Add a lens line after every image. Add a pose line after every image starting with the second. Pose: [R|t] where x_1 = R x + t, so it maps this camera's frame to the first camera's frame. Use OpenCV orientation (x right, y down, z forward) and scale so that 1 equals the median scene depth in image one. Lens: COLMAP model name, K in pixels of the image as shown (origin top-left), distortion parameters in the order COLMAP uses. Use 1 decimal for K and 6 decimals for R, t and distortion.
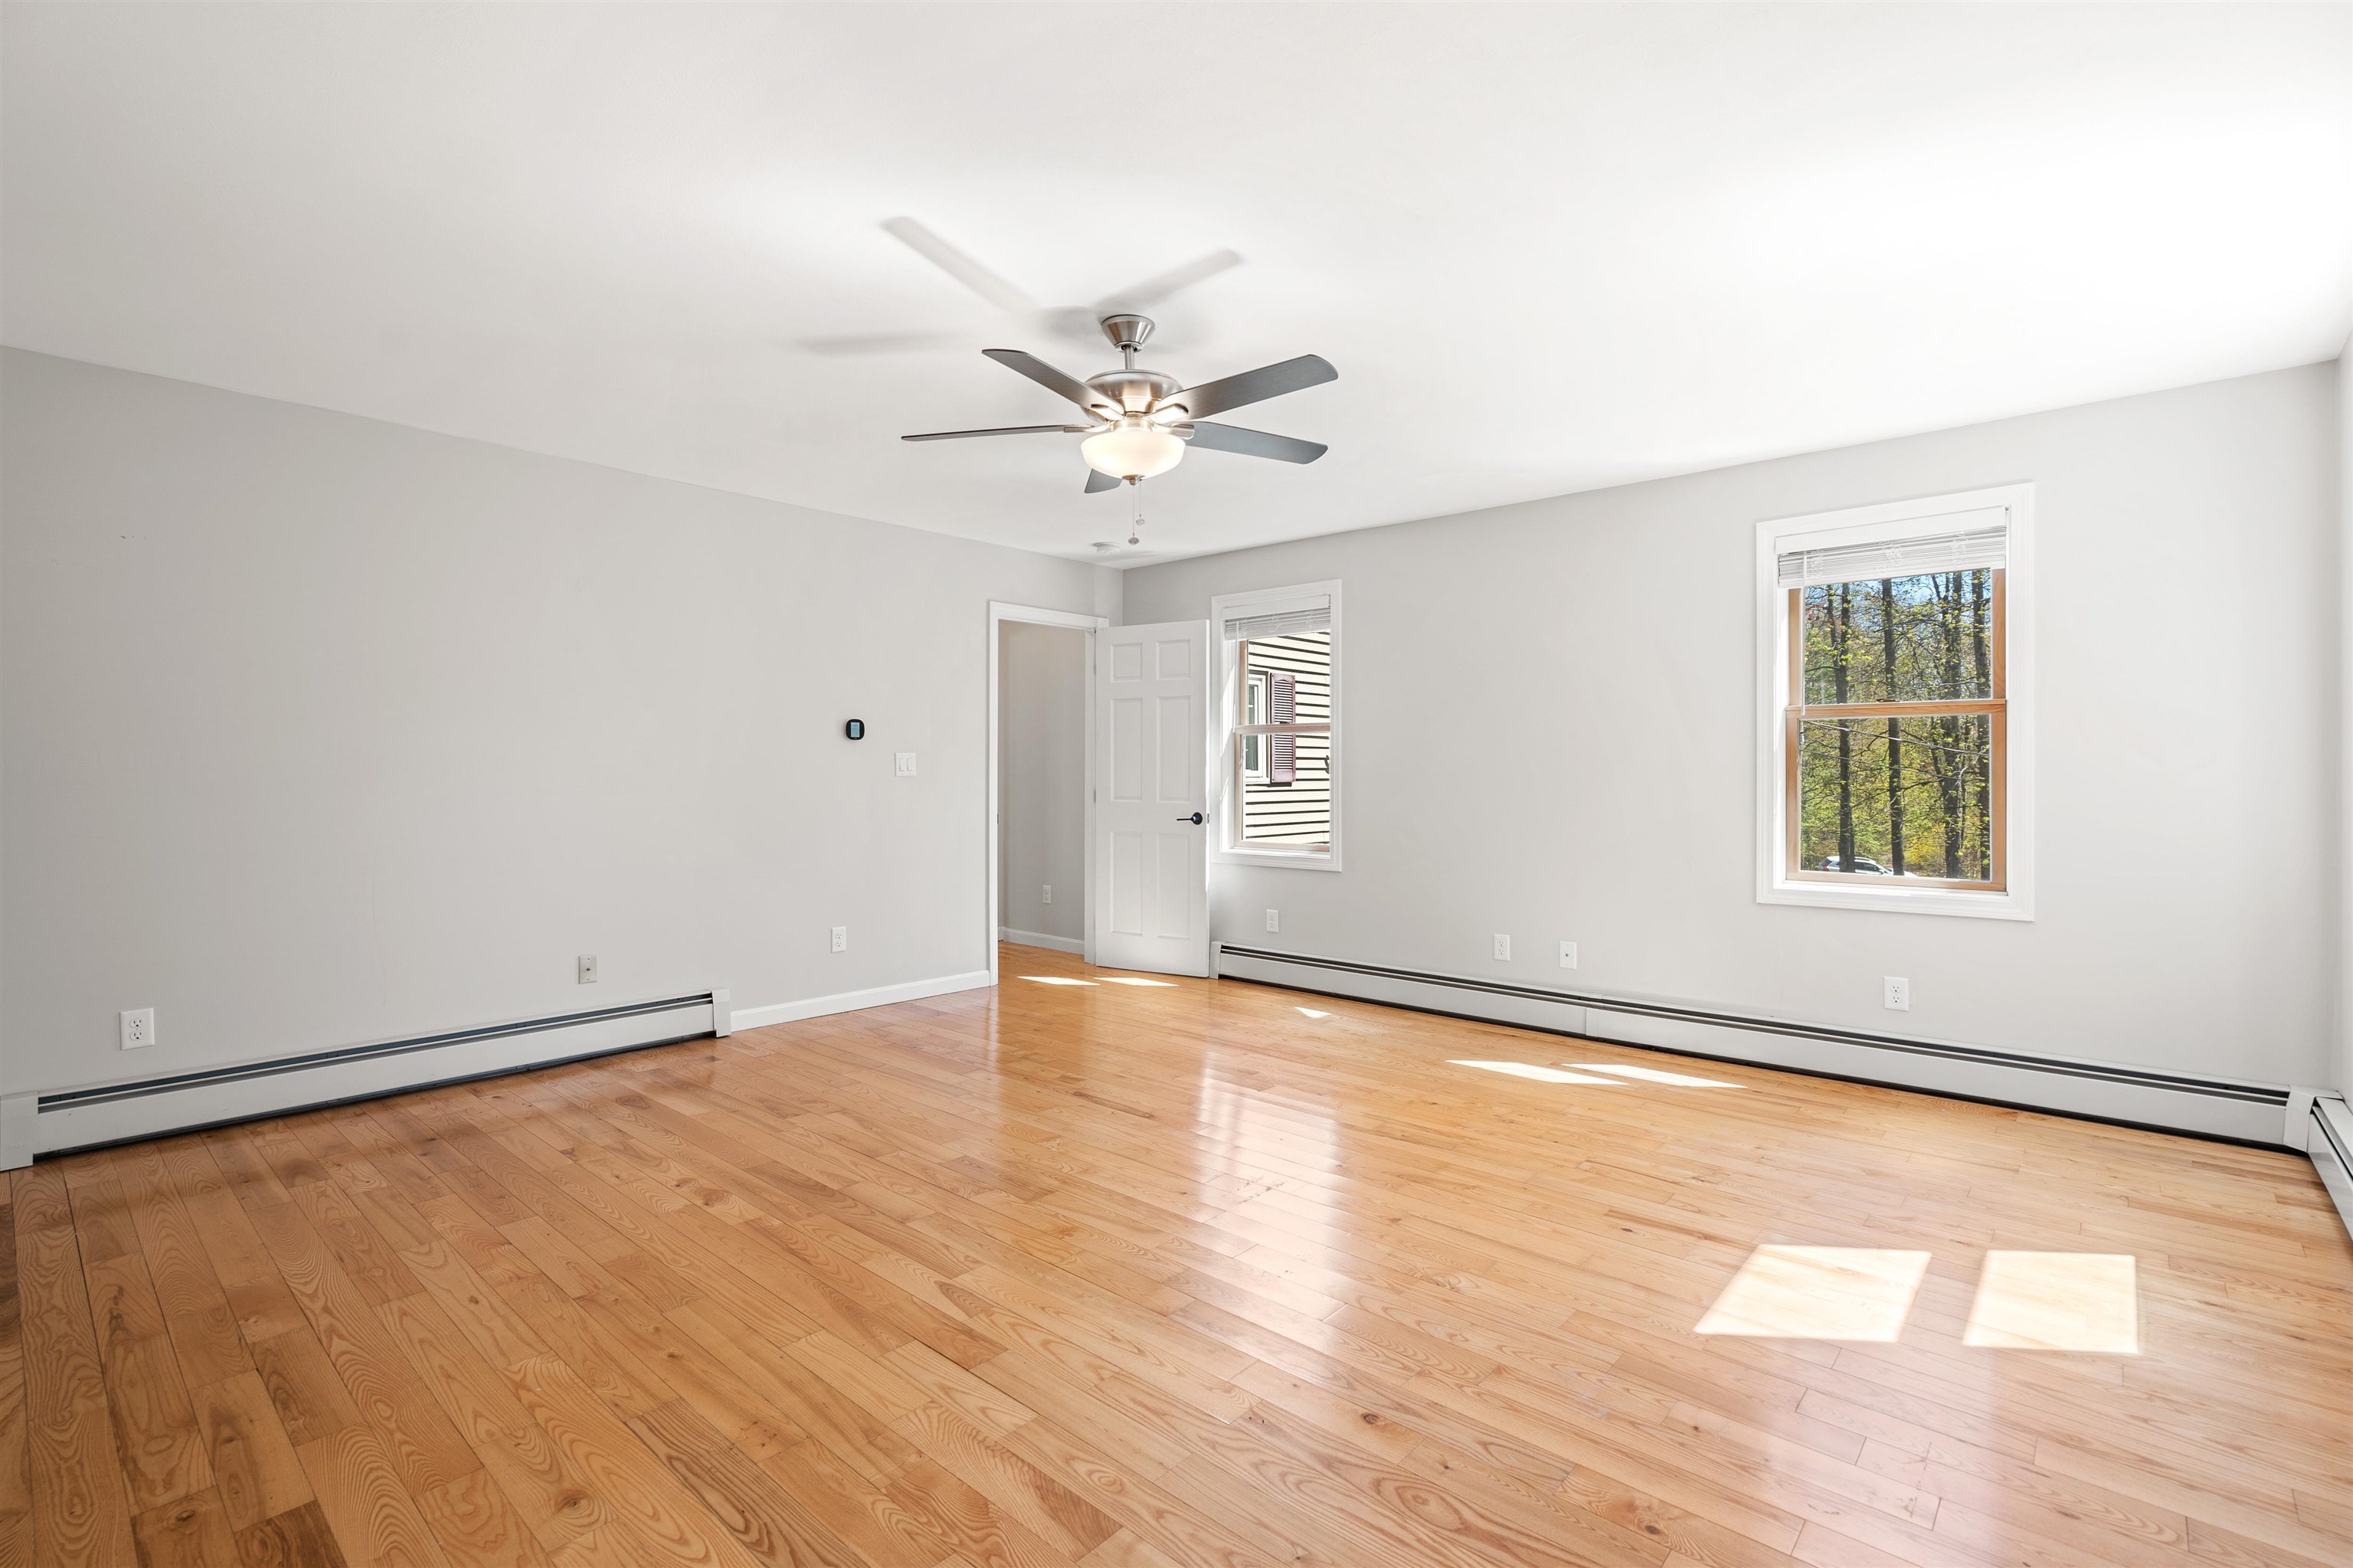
lens RADIAL K [[1064.2, 0, 1179.4], [0, 1064.2, 775.3], [0, 0, 1]] dist [-0.001518, 0.000914]
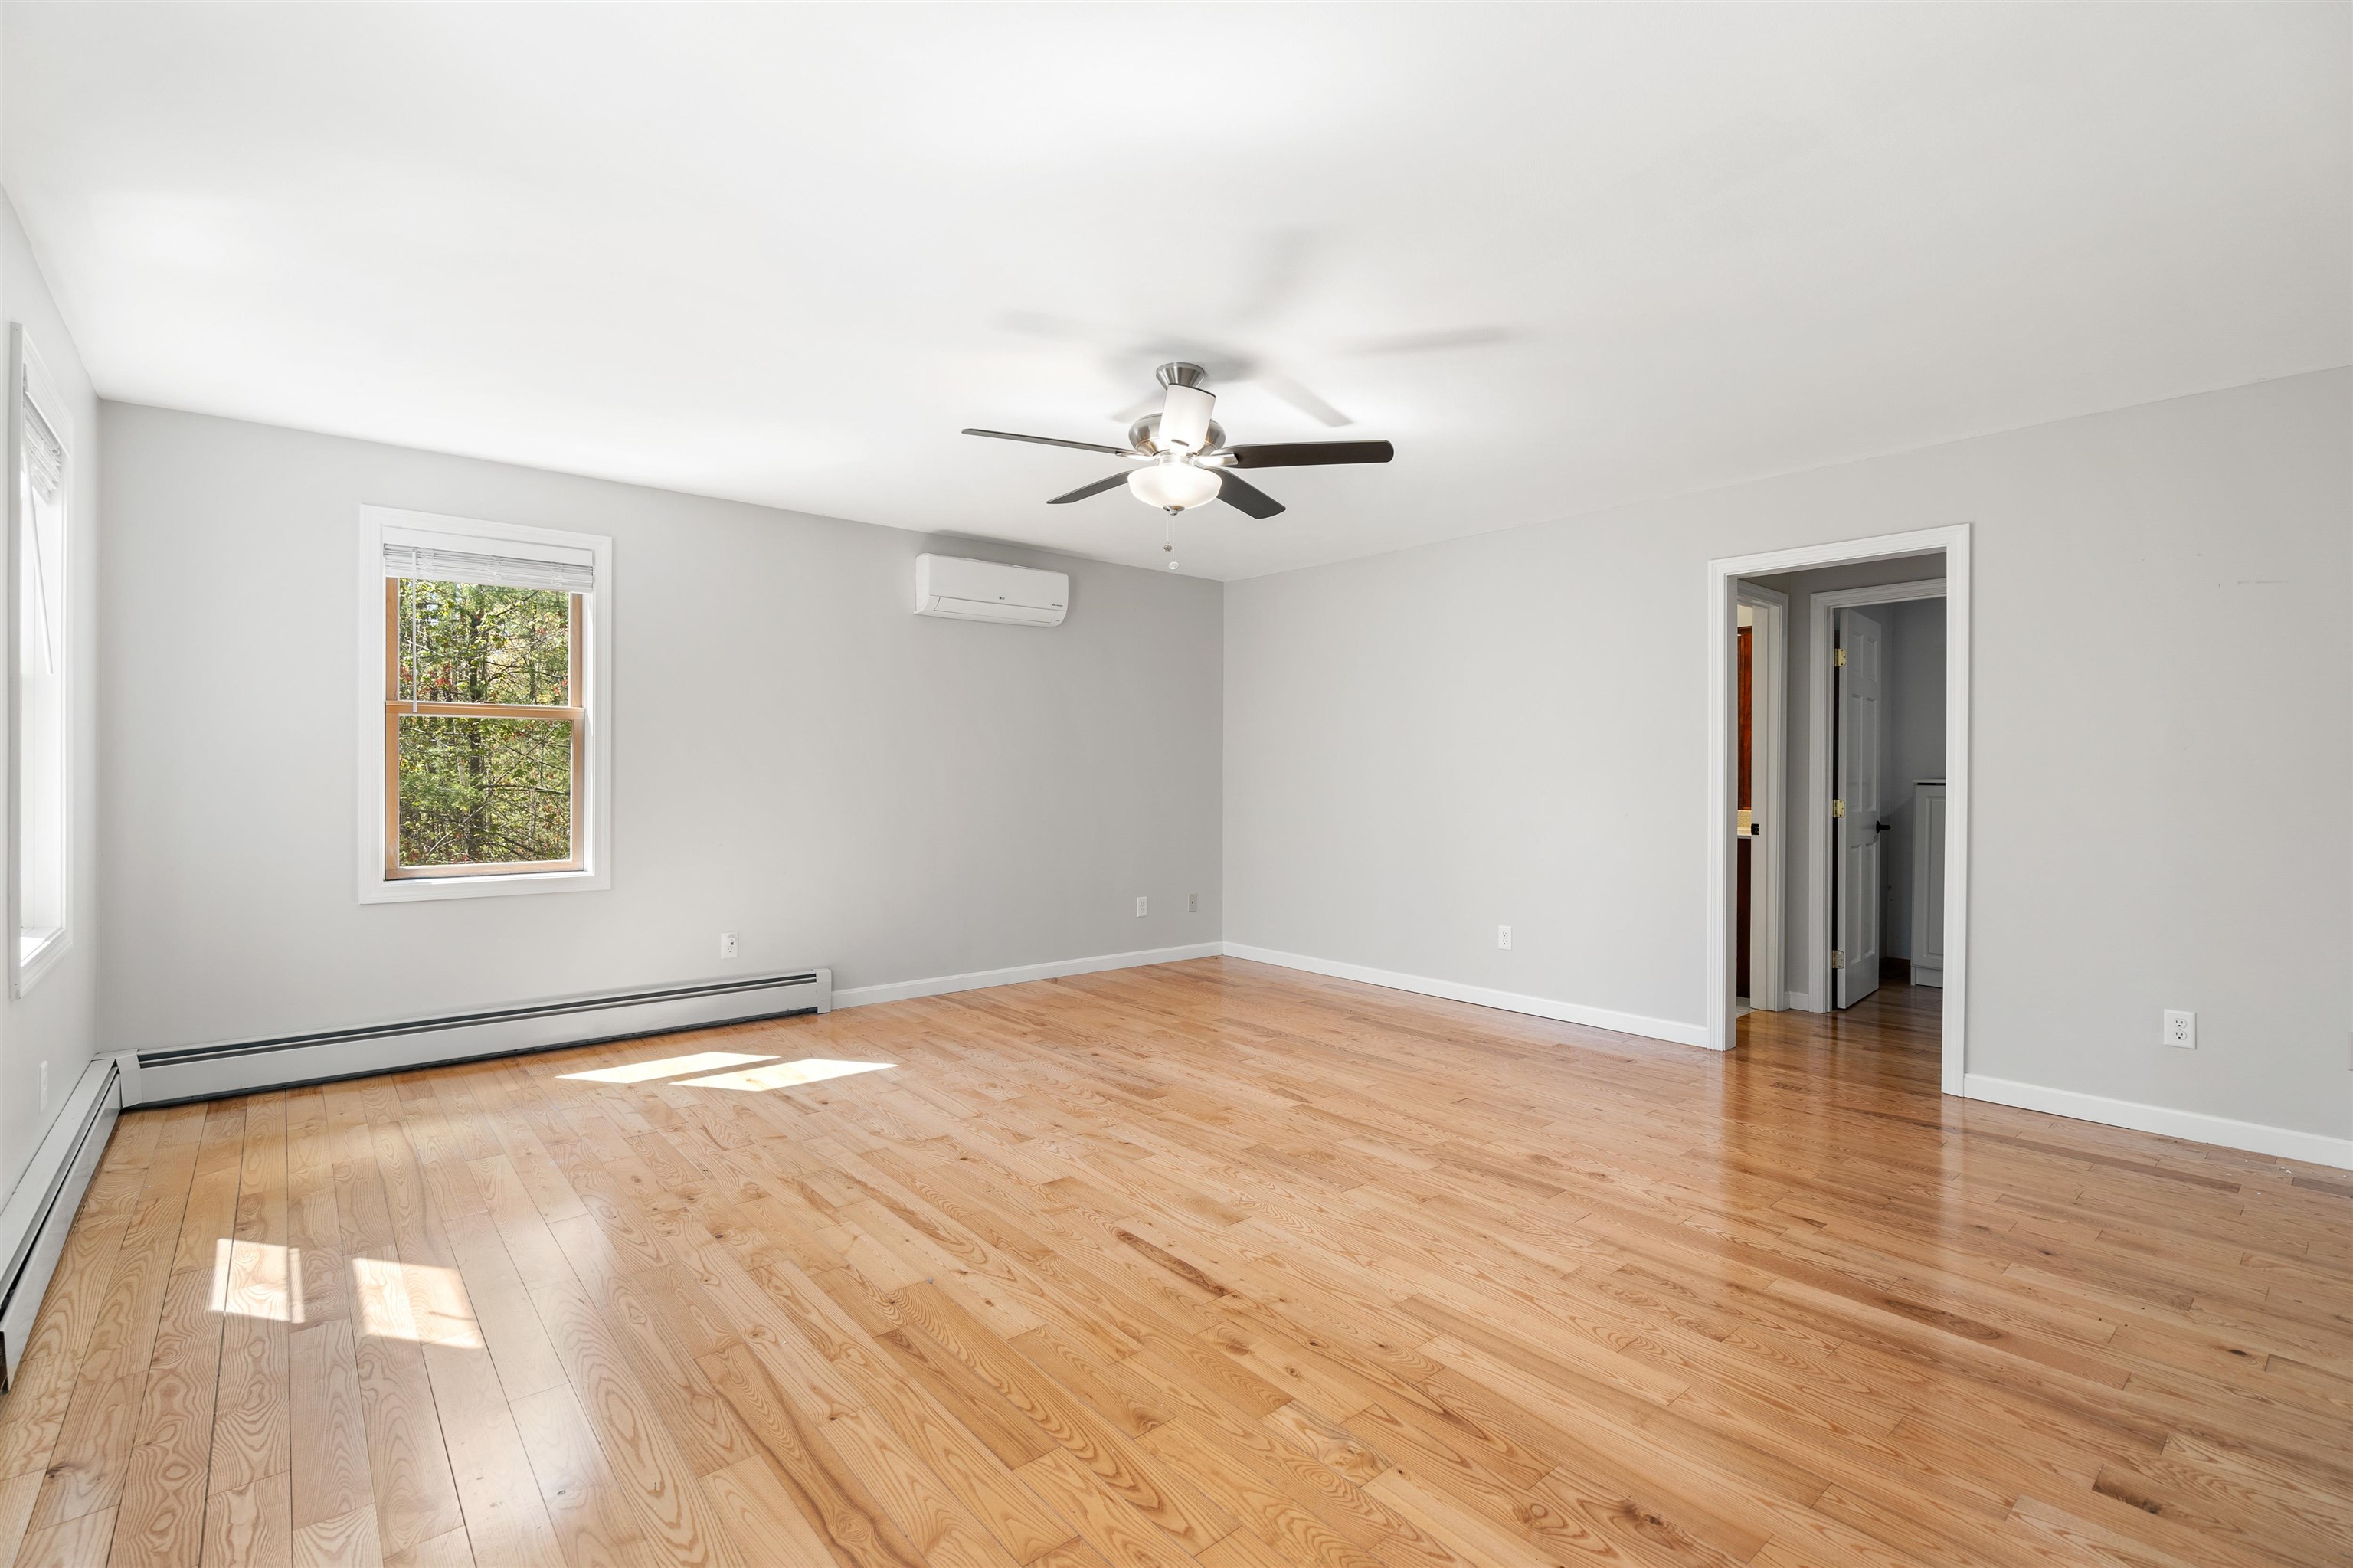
lens RADIAL K [[1064.2, 0, 1175.0], [0, 1064.2, 779.6], [0, 0, 1]] dist [-0.001518, 0.000914]
pose [[-0.990353, -0.008009, 0.138334, -0.192012], [-0.006813, 0.999935, 0.009115, -0.009210], [-0.138398, 0.008084, -0.990344, 2.035920]]
